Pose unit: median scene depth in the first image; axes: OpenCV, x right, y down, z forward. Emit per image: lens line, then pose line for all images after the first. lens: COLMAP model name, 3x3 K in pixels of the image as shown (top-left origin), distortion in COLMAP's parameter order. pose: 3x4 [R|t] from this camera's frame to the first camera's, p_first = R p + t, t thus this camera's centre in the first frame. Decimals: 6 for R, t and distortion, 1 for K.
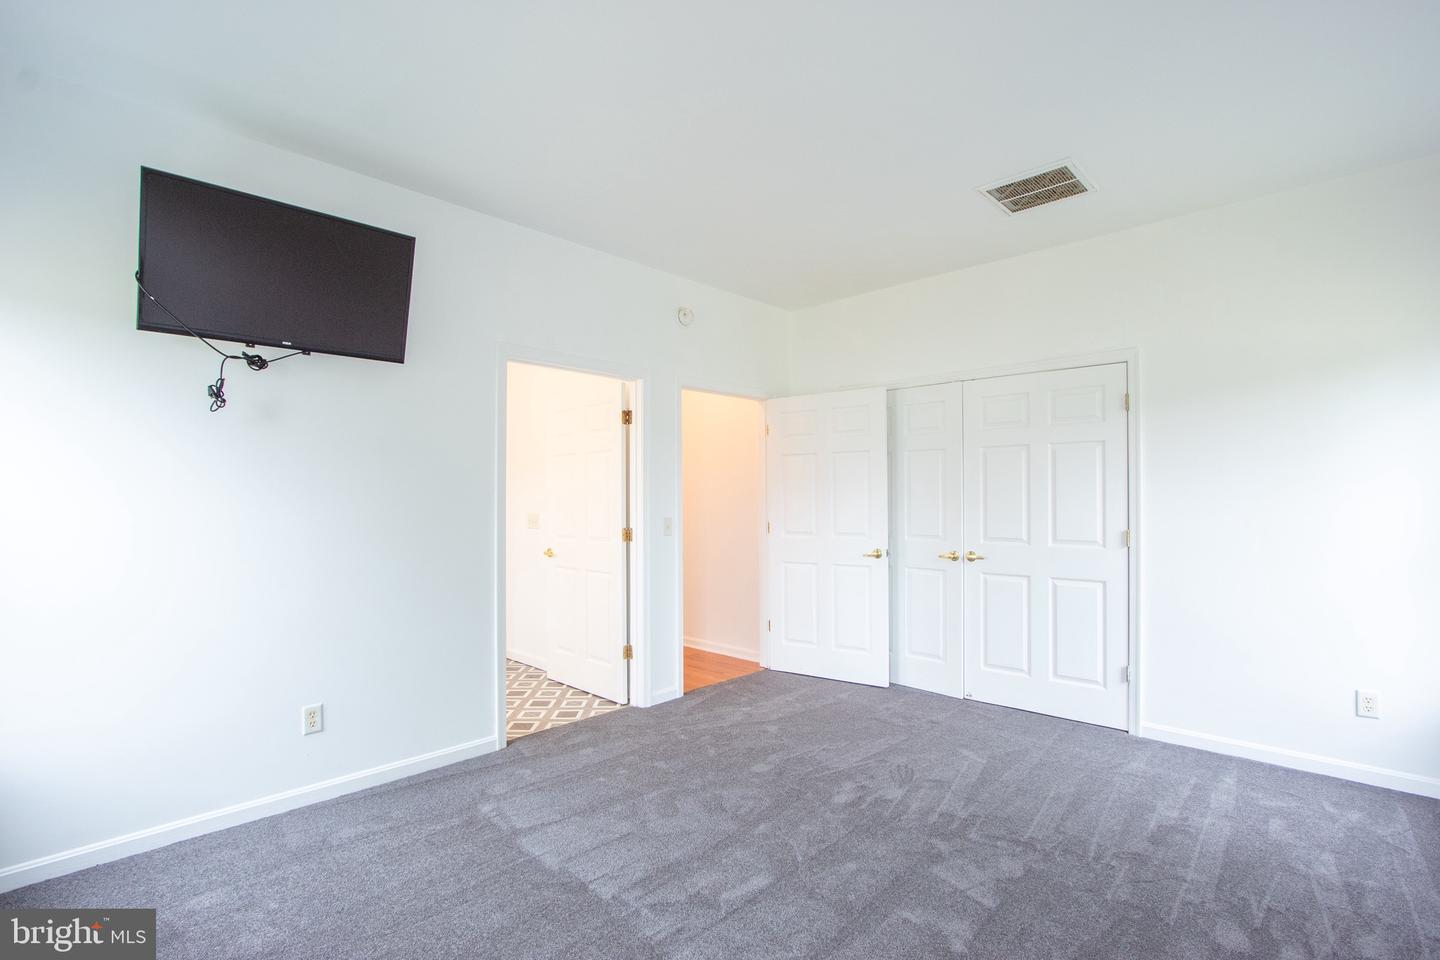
lens RADIAL K [[678.2, 0, 688.7], [0, 678.2, 482.2], [0, 0, 1]] dist [0.000381, -0.000241]
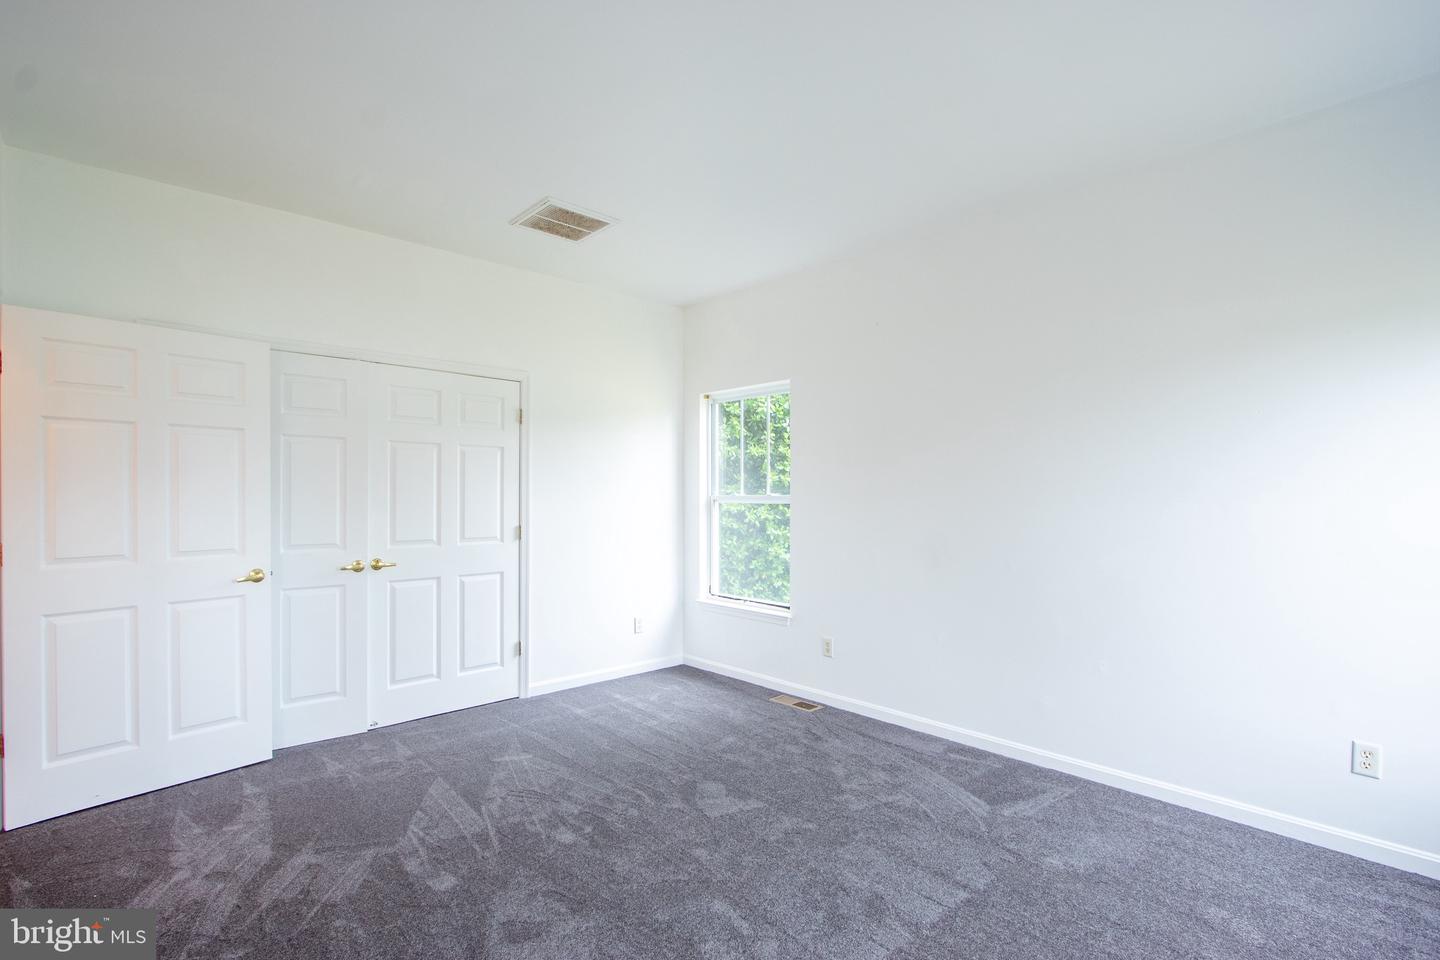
lens RADIAL K [[678.2, 0, 720.5], [0, 678.2, 490.1], [0, 0, 1]] dist [0.000381, -0.000241]
pose [[0.036982, 0.018996, 0.999135, -0.497141], [-0.019638, 0.999640, -0.018279, 0.023506], [-0.999123, -0.018945, 0.037342, 0.591301]]
